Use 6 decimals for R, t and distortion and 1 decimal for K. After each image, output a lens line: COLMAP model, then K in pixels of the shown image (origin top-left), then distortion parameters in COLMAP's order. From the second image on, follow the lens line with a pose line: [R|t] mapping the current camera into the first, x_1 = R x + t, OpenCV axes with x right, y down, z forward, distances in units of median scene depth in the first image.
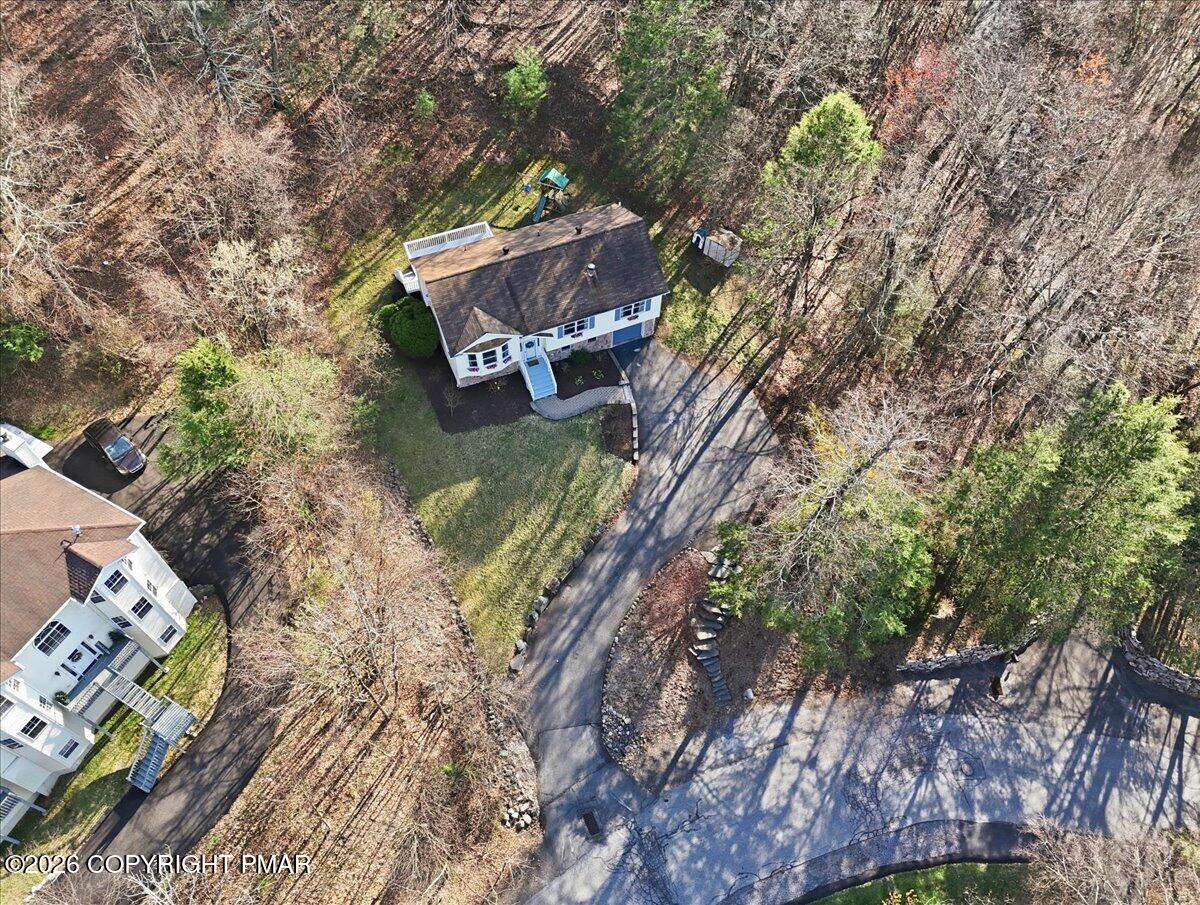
lens RADIAL K [[882.1, 0, 600.0], [0, 882.1, 452.5], [0, 0, 1]] dist [0.068332, -0.052920]
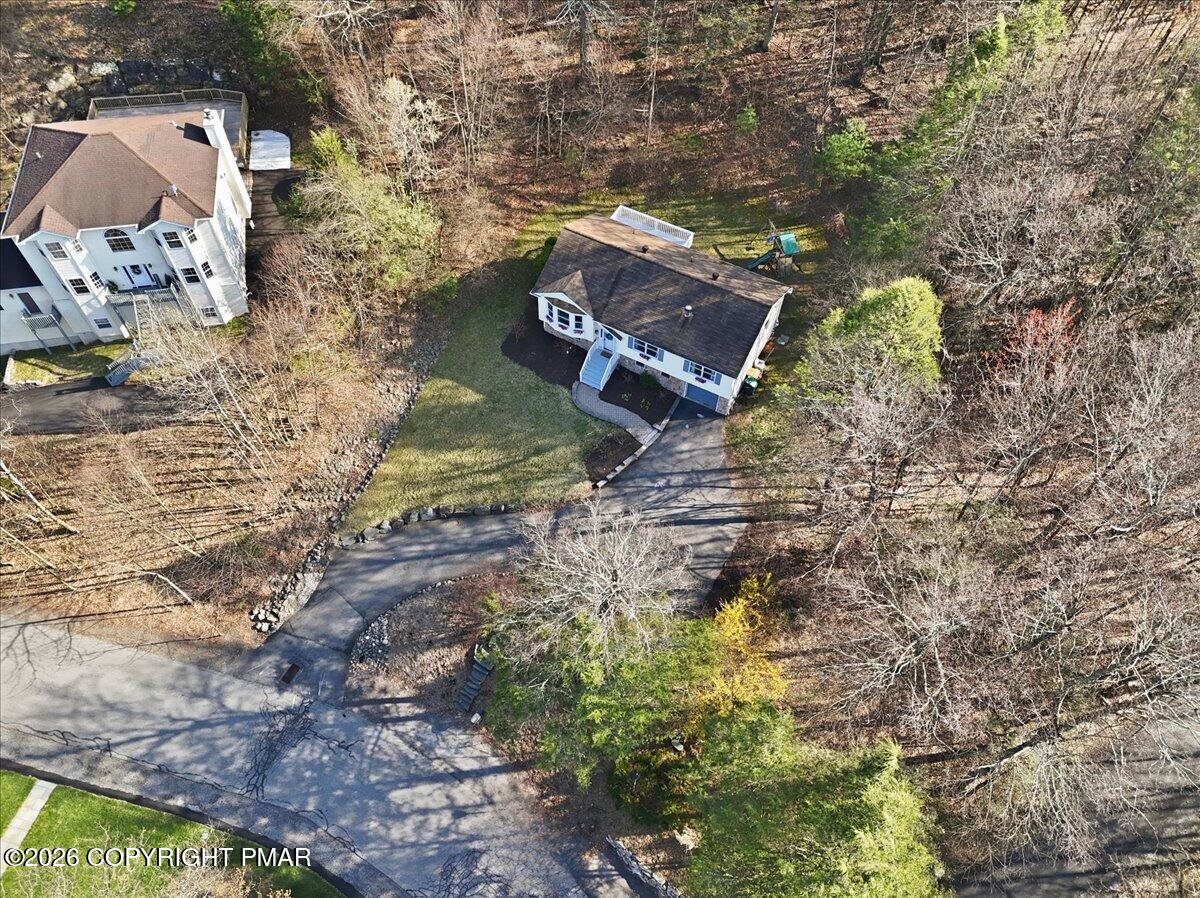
lens RADIAL K [[888.7, 0, 605.6], [0, 888.7, 456.5], [0, 0, 1]] dist [0.066163, -0.051306]
pose [[0.625558, 0.642476, -0.442608, 0.488953], [-0.658688, 0.738955, 0.141690, -0.171011], [0.418100, 0.202905, 0.885450, 0.116115]]
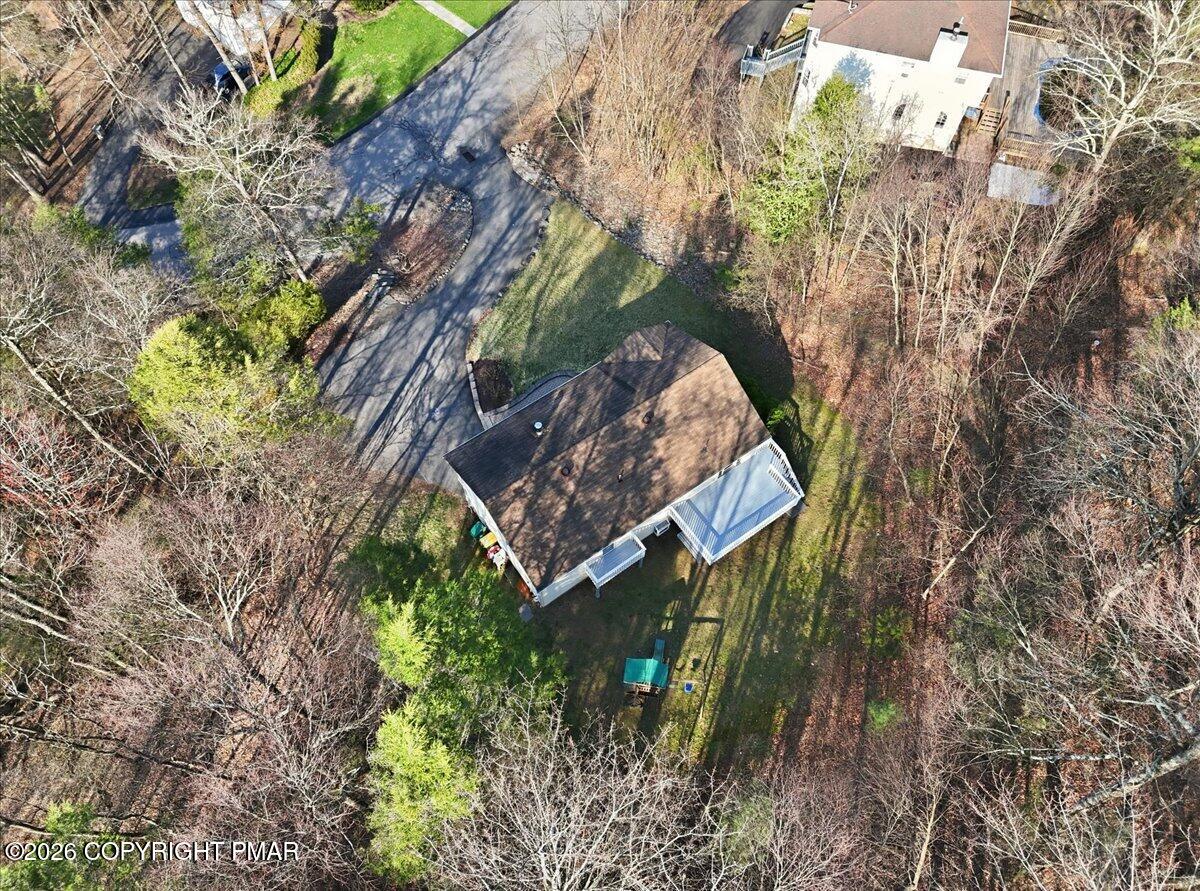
lens RADIAL K [[895.3, 0, 600.0], [0, 895.3, 445.5], [0, 0, 1]] dist [0.108236, -0.188407]
pose [[-0.977206, 0.173416, -0.122459, 0.038915], [-0.191100, -0.467304, 0.863196, -0.950435], [0.092466, 0.866922, 0.489792, 0.635449]]
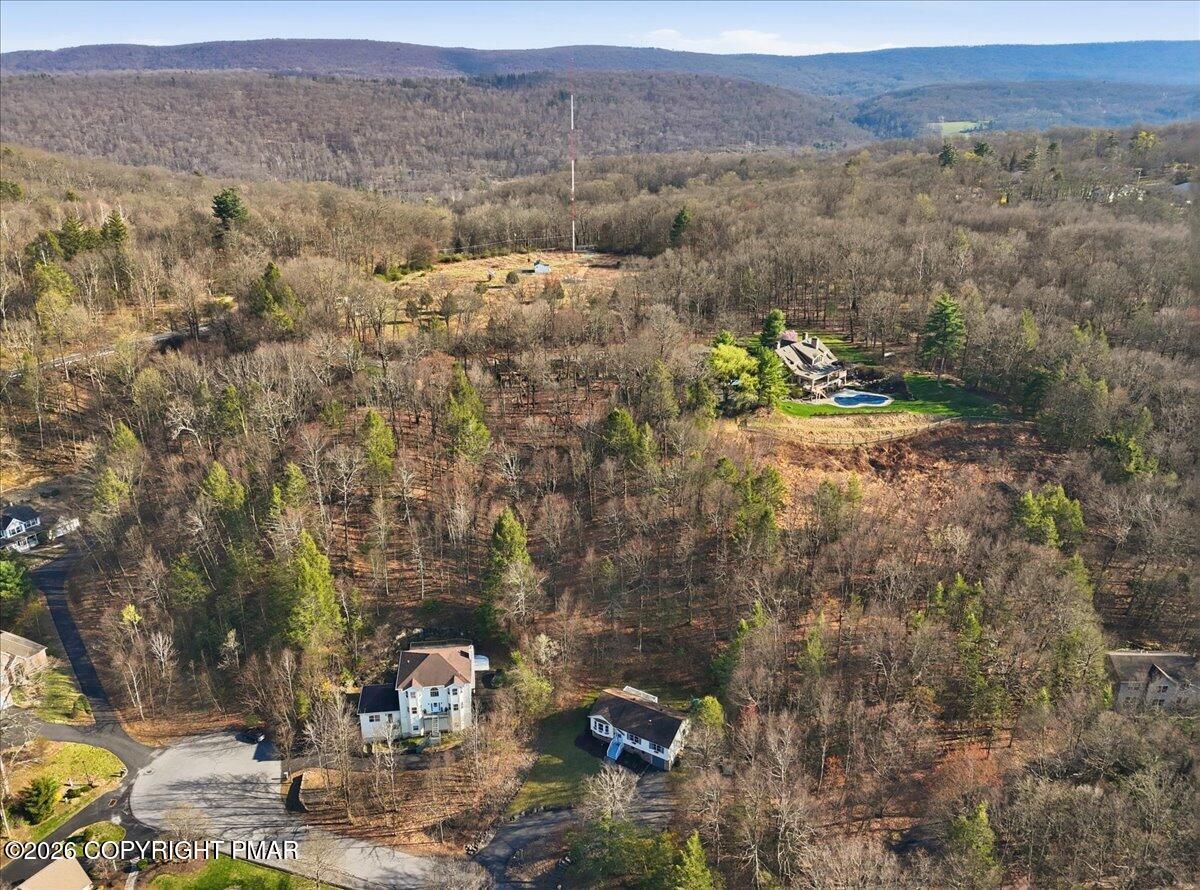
lens RADIAL K [[895.3, 0, 600.0], [0, 895.3, 445.0], [0, 0, 1]] dist [0.108236, -0.188407]
pose [[0.584445, 0.272741, -0.764223, 1.672183], [-0.674296, 0.687161, -0.270434, 0.040548], [0.451386, 0.673366, 0.585516, -1.097552]]
